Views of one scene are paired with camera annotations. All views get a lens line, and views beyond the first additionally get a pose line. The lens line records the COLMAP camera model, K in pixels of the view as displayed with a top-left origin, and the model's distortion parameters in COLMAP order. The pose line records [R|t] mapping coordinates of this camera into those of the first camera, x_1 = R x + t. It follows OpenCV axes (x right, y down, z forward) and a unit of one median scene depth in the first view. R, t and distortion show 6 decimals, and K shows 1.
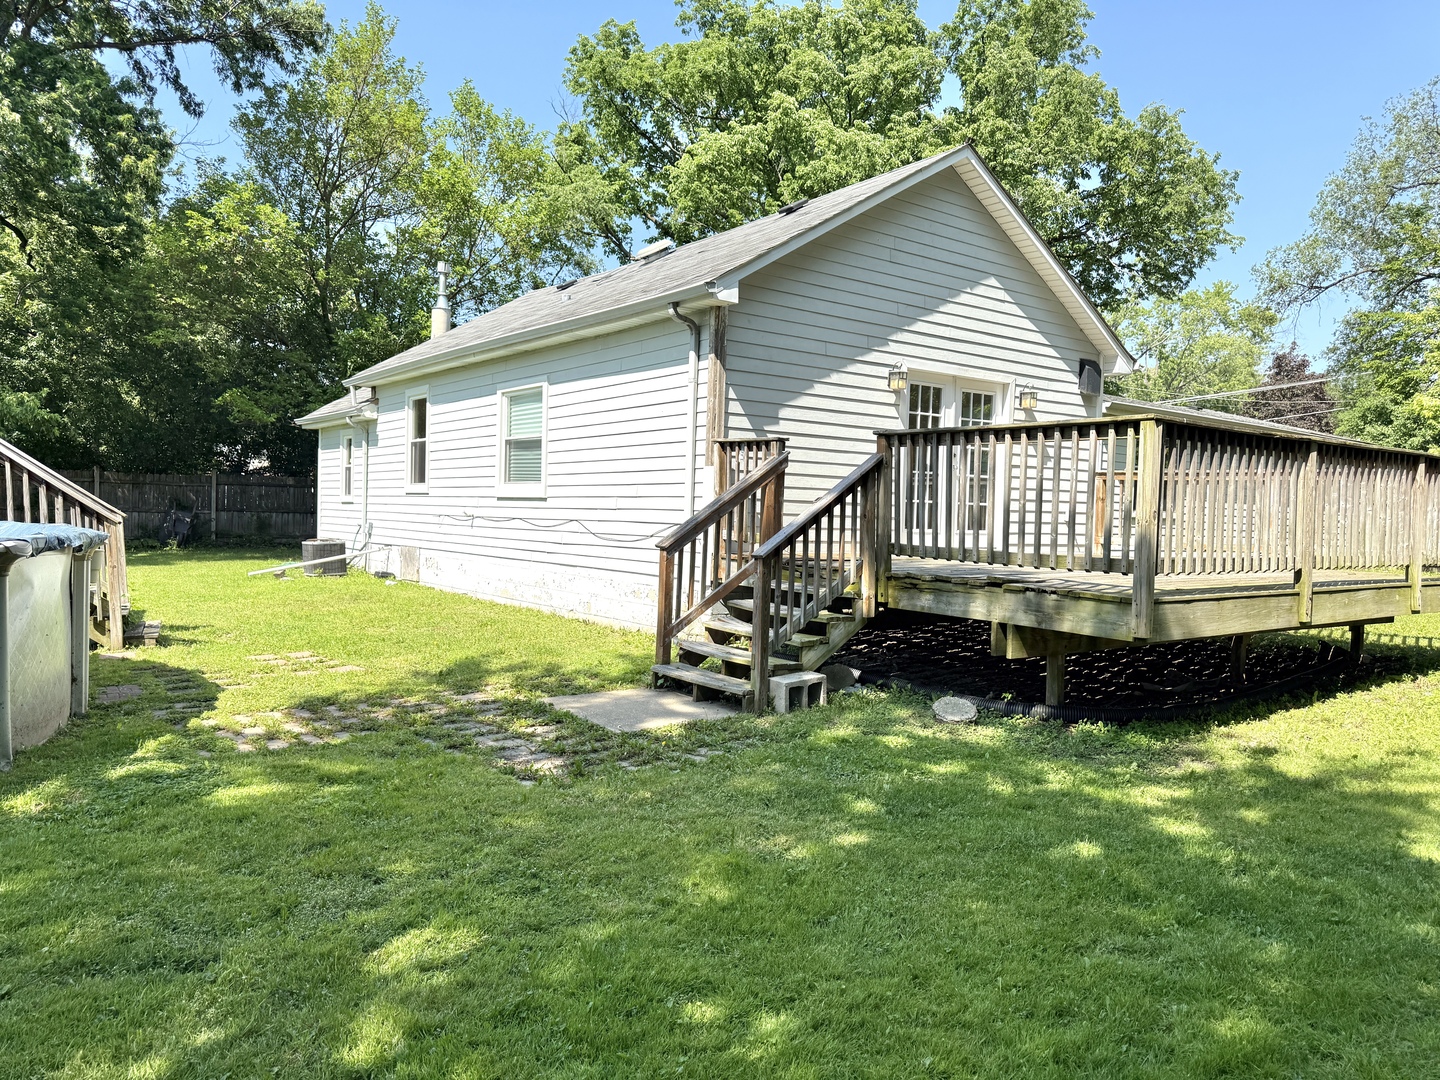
lens RADIAL K [[1019.1, 0, 720.0], [0, 1019.1, 540.0], [0, 0, 1]] dist [0.012115, -0.003630]
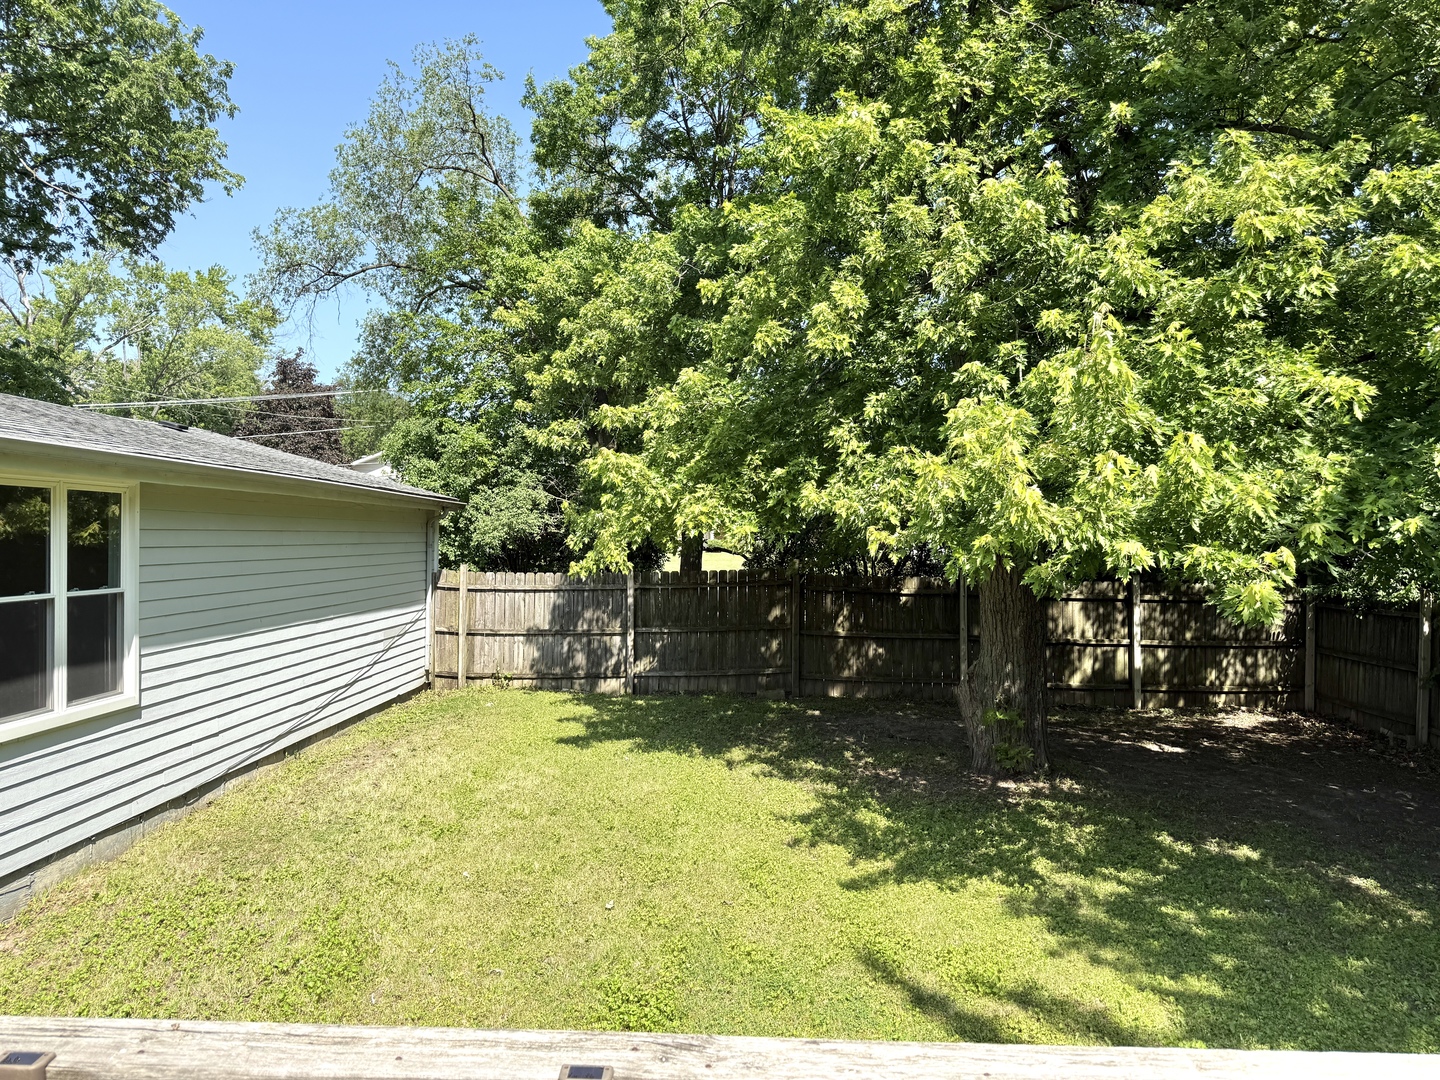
lens RADIAL K [[1019.1, 0, 720.0], [0, 1019.1, 540.0], [0, 0, 1]] dist [0.012115, -0.003630]
pose [[0.615382, -0.025255, 0.787824, 0.138160], [0.027130, 0.999573, 0.010851, -0.043193], [-0.787762, 0.014696, 0.615804, 0.279719]]
